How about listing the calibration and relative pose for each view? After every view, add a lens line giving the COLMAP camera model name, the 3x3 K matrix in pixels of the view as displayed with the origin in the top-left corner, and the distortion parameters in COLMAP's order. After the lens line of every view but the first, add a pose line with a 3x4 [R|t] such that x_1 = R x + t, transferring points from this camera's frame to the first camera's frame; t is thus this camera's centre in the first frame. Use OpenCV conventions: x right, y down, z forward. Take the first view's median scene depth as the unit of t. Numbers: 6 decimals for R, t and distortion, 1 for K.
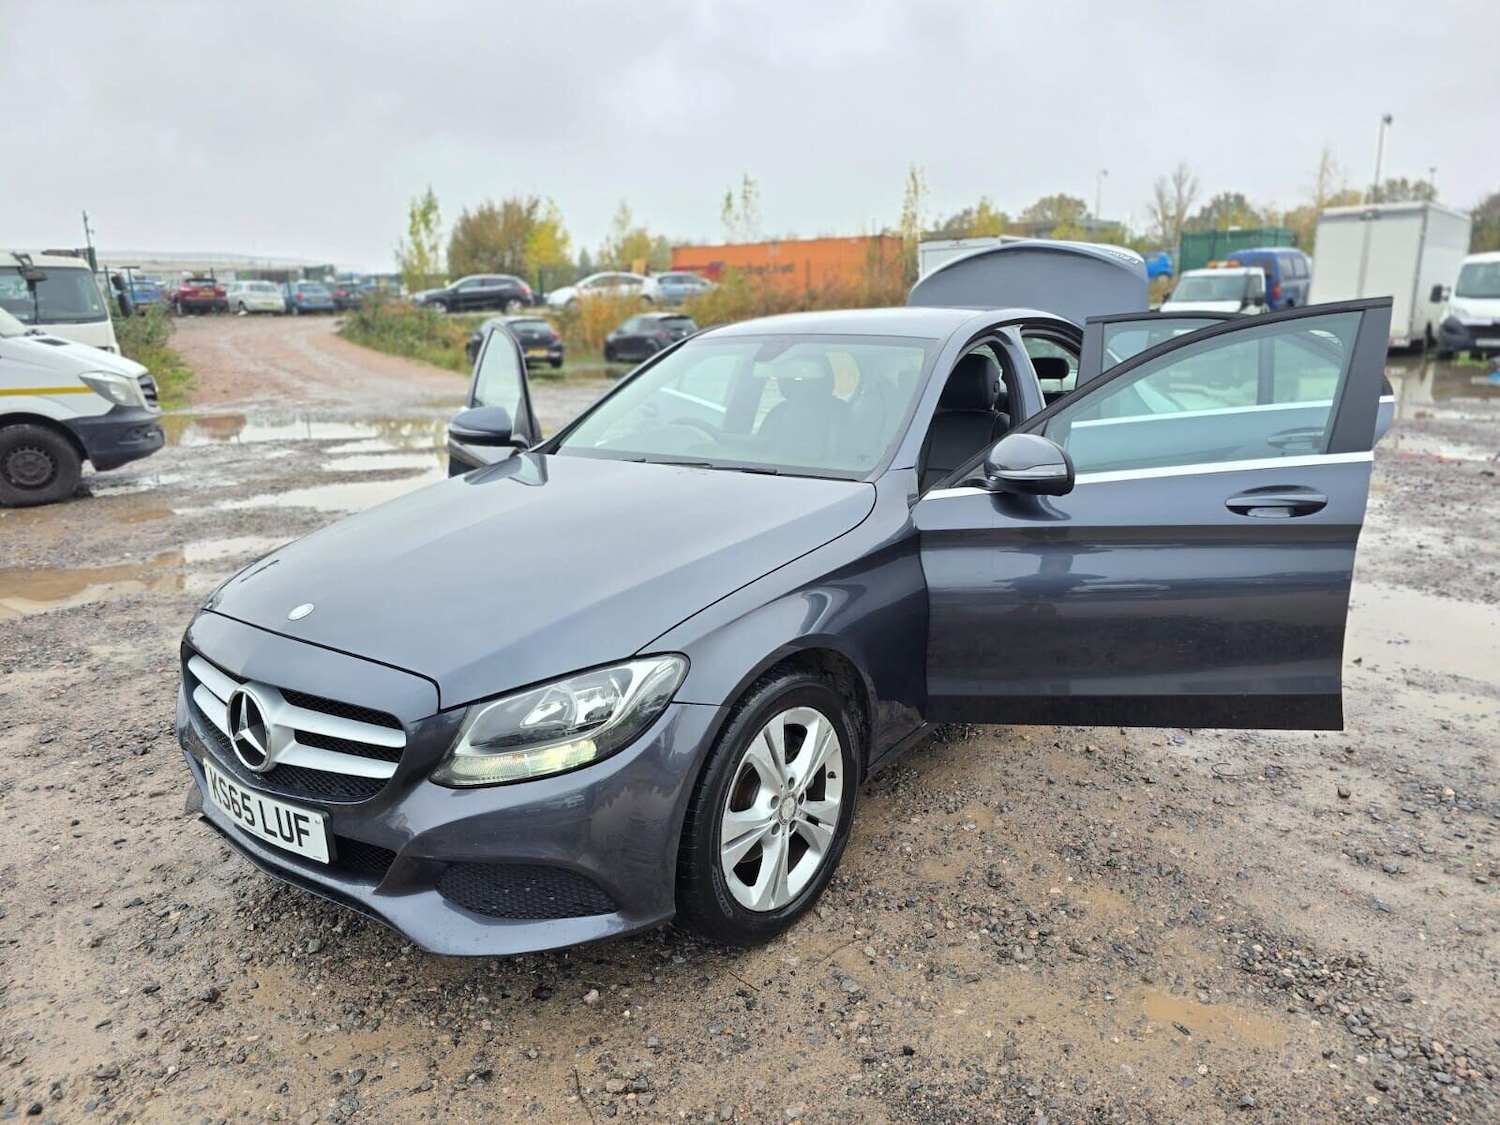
lens RADIAL K [[990.1, 0, 761.3], [0, 990.1, 542.8], [0, 0, 1]] dist [0.082362, -0.085487]
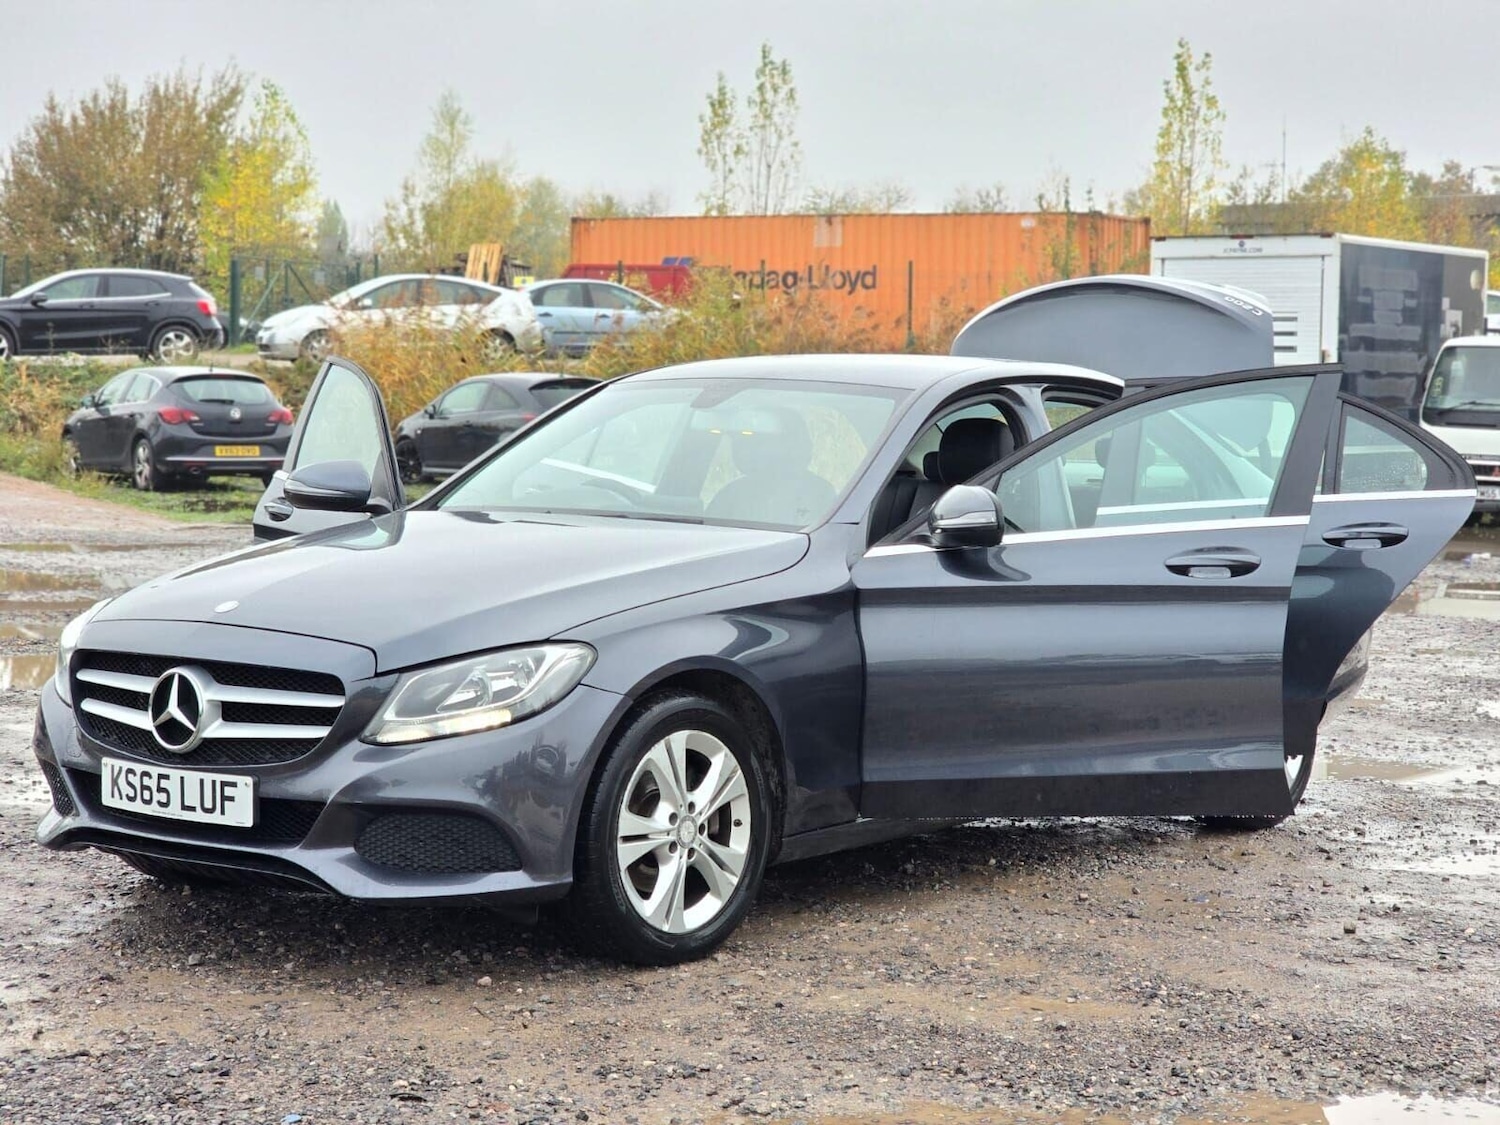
lens RADIAL K [[2883.7, 0, 750.0], [0, 2883.7, 562.5], [0, 0, 1]] dist [-0.141412, 1.791016]
pose [[0.998858, 0.044856, -0.016426, 0.079137], [-0.046973, 0.984846, -0.166950, 0.304163], [0.008688, 0.167531, 0.985829, -1.186106]]
